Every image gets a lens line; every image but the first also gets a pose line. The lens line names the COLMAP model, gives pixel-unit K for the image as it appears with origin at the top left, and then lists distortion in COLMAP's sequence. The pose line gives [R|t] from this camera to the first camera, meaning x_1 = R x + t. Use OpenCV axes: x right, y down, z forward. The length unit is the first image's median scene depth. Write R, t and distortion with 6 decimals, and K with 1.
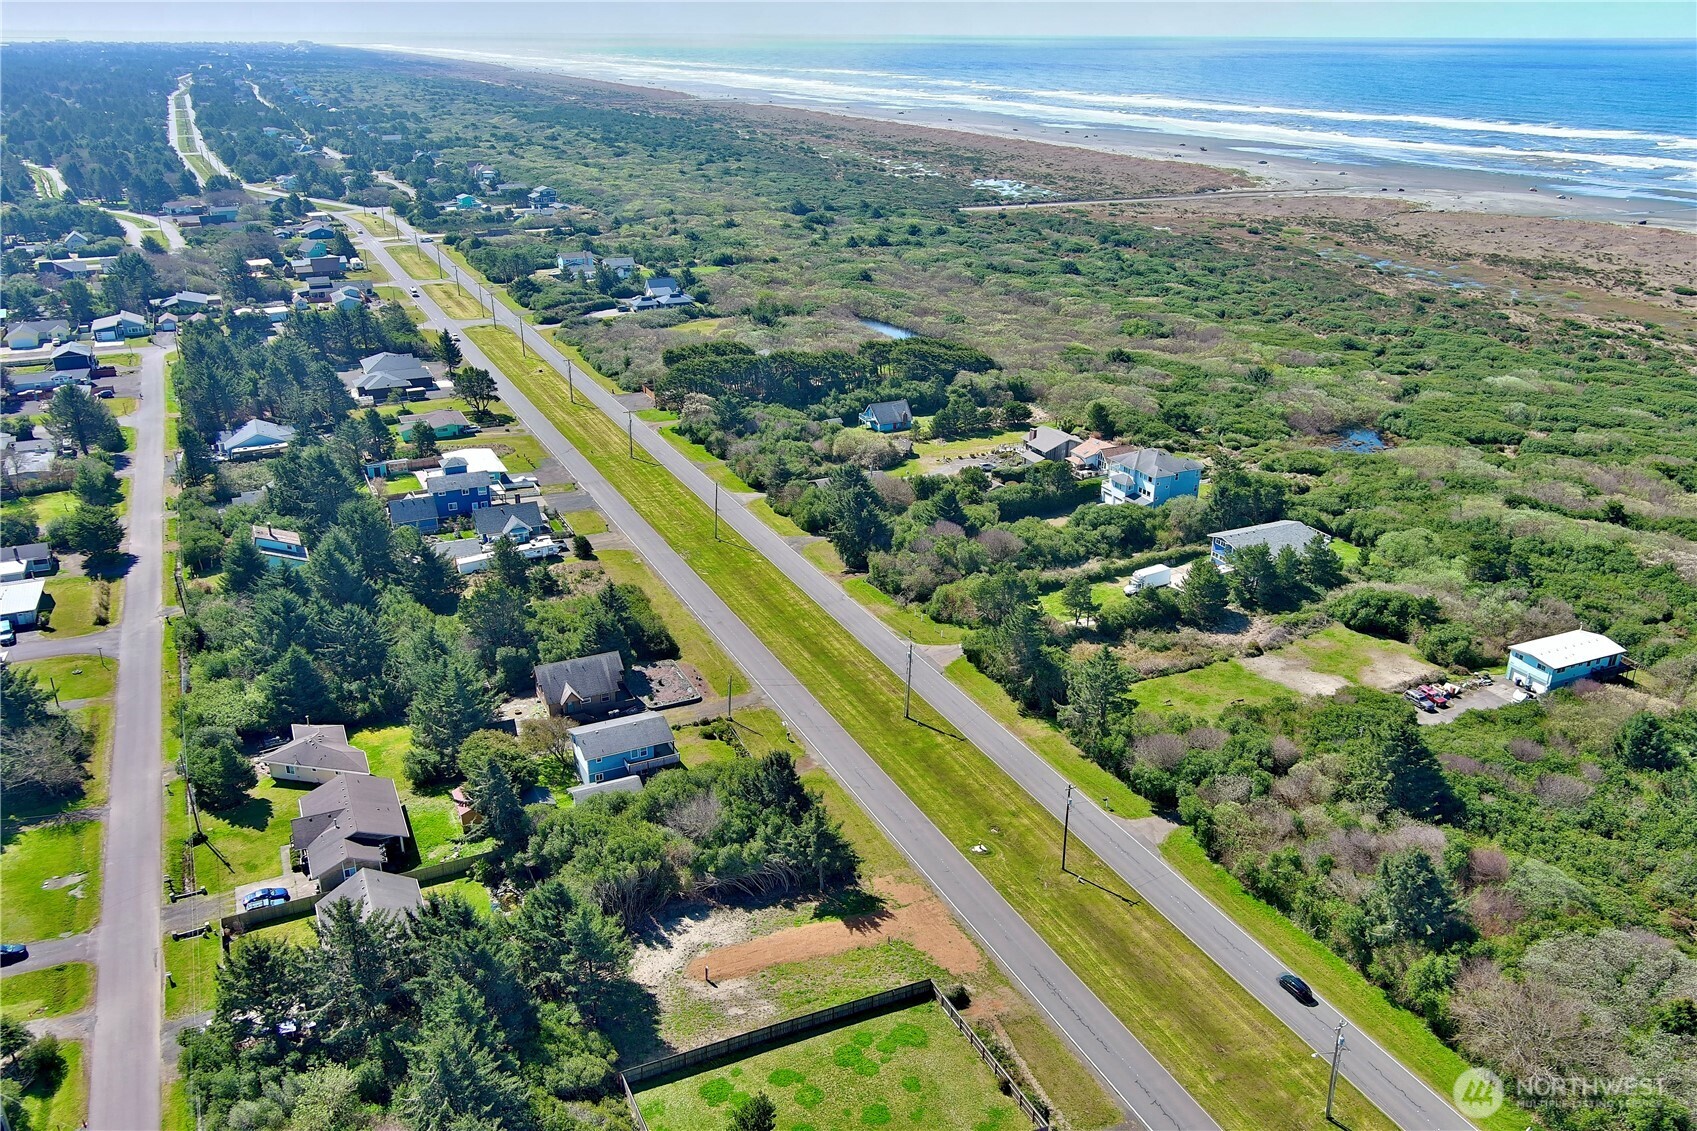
lens RADIAL K [[1321.7, 0, 843.7], [0, 1321.7, 568.6], [0, 0, 1]] dist [0.028097, -0.033936]
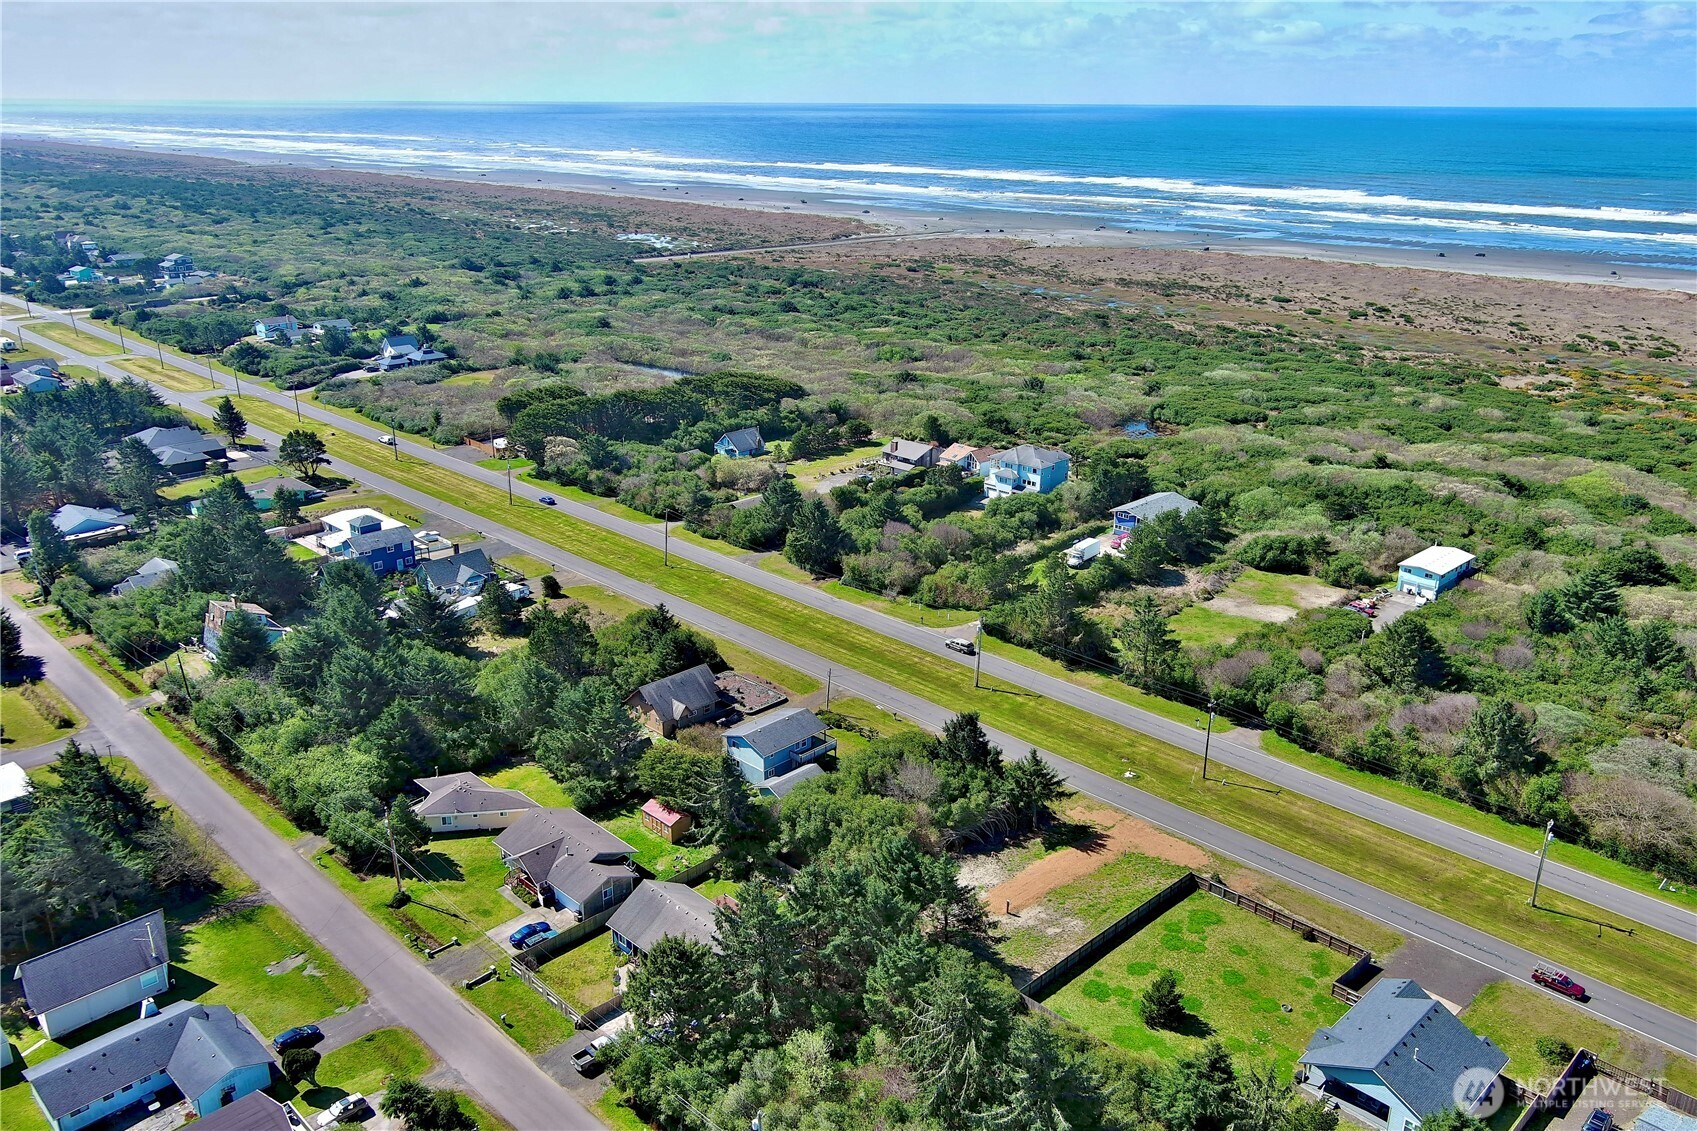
lens RADIAL K [[1317.6, 0, 845.3], [0, 1317.6, 570.9], [0, 0, 1]] dist [0.032122, -0.046632]
pose [[0.941732, -0.114264, 0.316360, -0.306554], [0.127138, 0.991678, -0.020282, 0.020533], [-0.311410, 0.059321, 0.948422, -0.003902]]
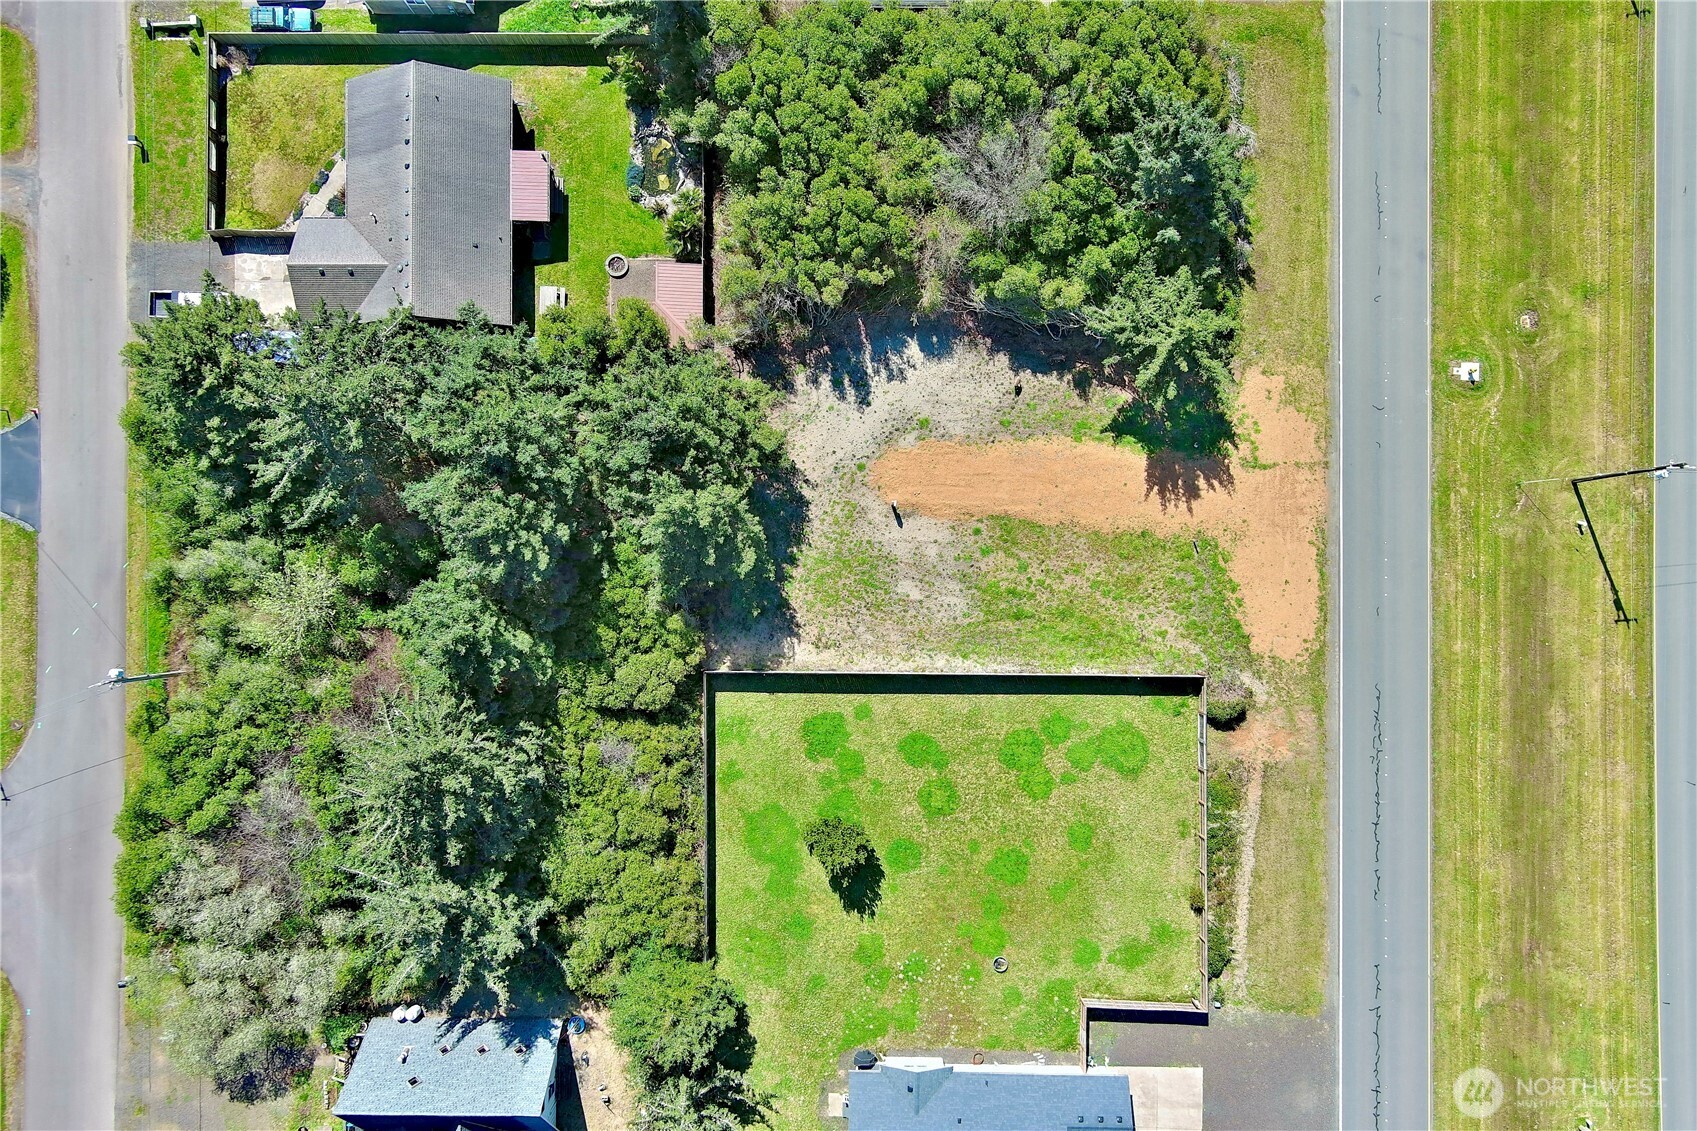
lens RADIAL K [[1317.6, 0, 845.3], [0, 1317.6, 570.9], [0, 0, 1]] dist [0.032122, -0.046632]
pose [[0.903651, 0.428086, -0.012545, -0.058045], [-0.155352, 0.354950, 0.921887, -0.147930], [0.399099, -0.831115, 0.387255, 0.407541]]
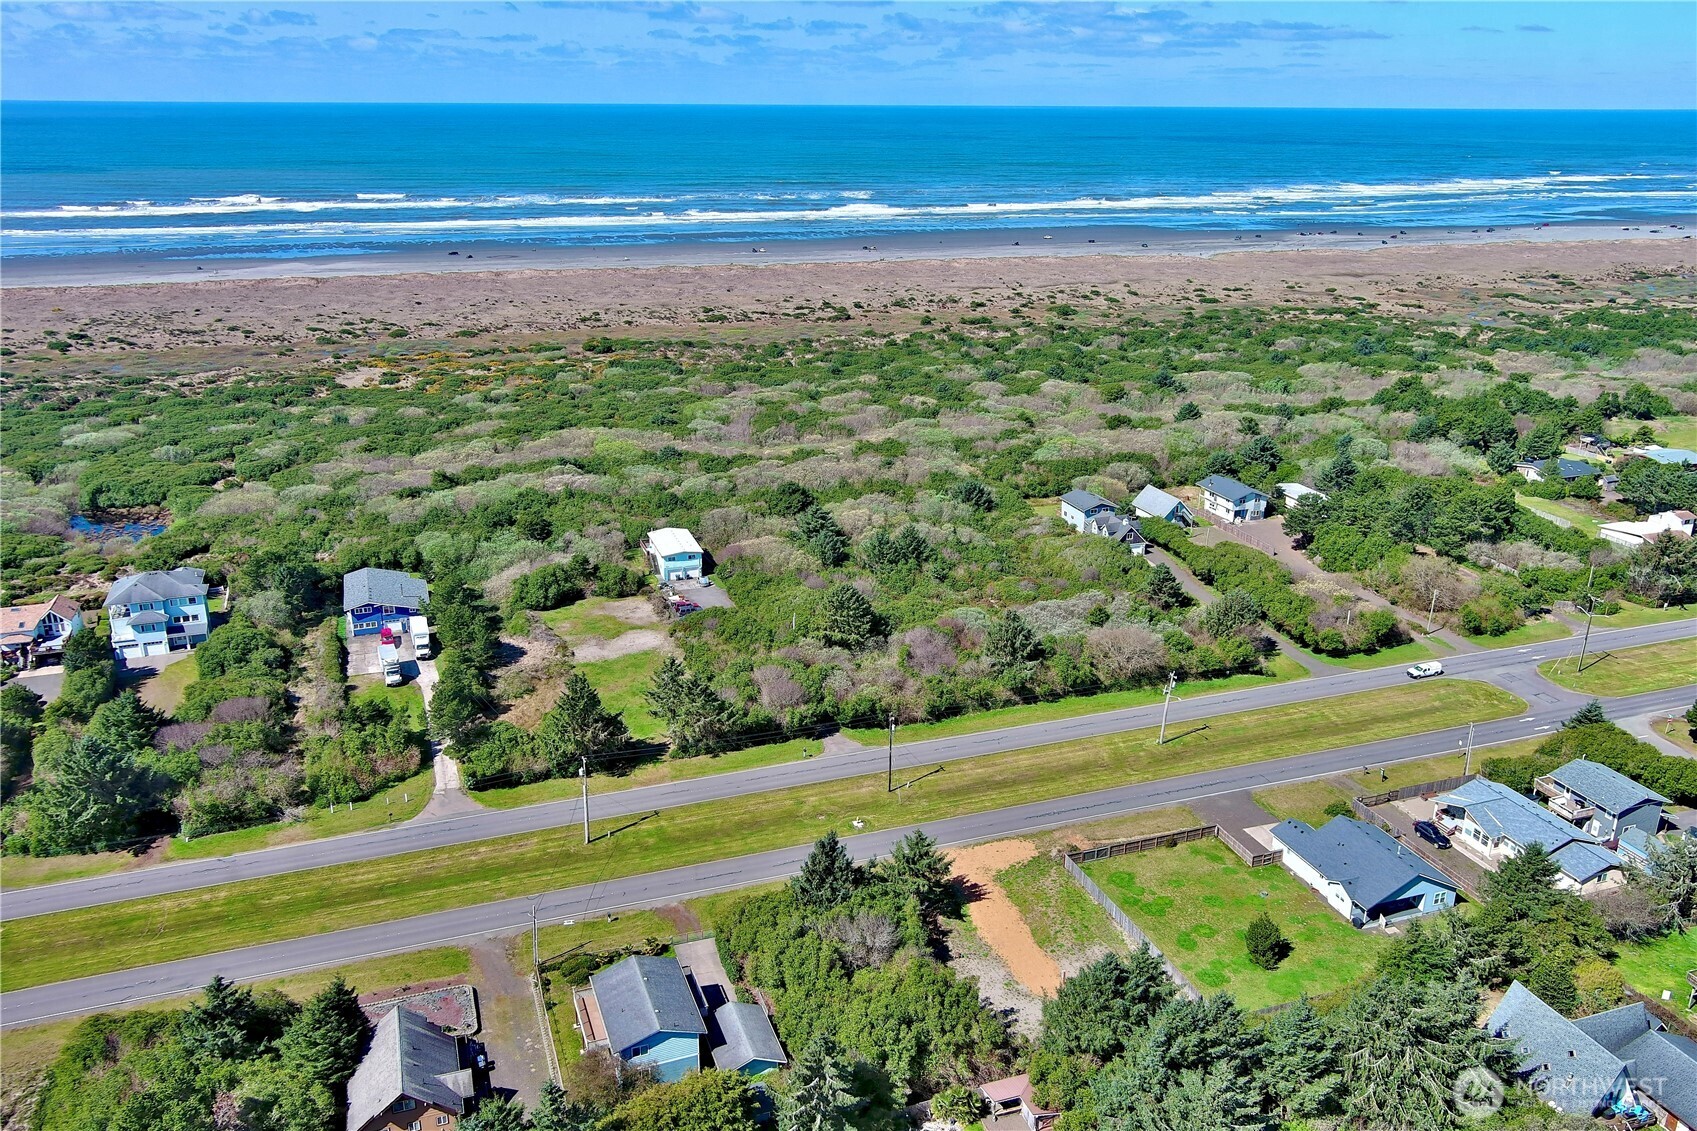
lens RADIAL K [[1317.6, 0, 845.3], [0, 1317.6, 570.9], [0, 0, 1]] dist [0.032122, -0.046632]
pose [[0.099197, -0.341586, 0.934601, -0.542547], [0.374416, 0.883021, 0.282995, -0.179970], [-0.921940, 0.321857, 0.215489, 0.473065]]
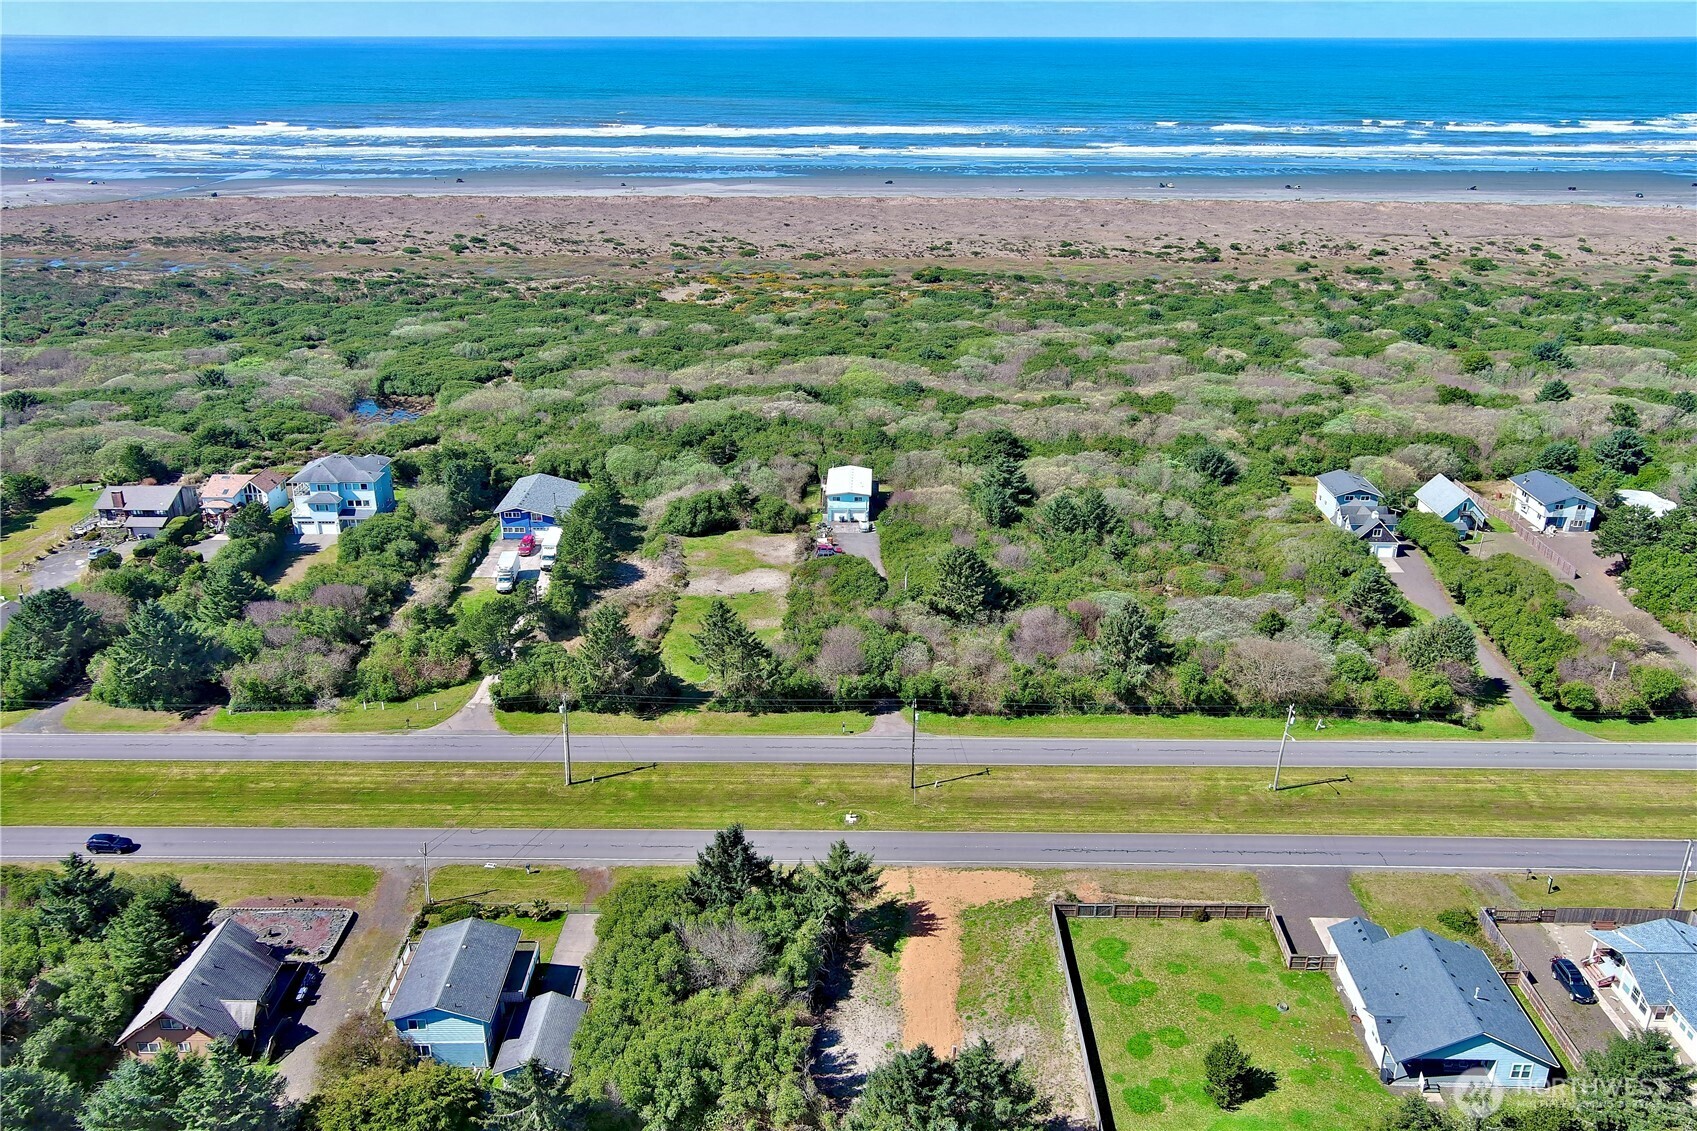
lens RADIAL K [[1317.6, 0, 845.3], [0, 1317.6, 570.9], [0, 0, 1]] dist [0.032122, -0.046632]
pose [[0.435673, -0.346918, 0.830564, -0.403922], [0.343244, 0.917048, 0.202993, -0.091601], [-0.832089, 0.196648, 0.518611, 0.322052]]
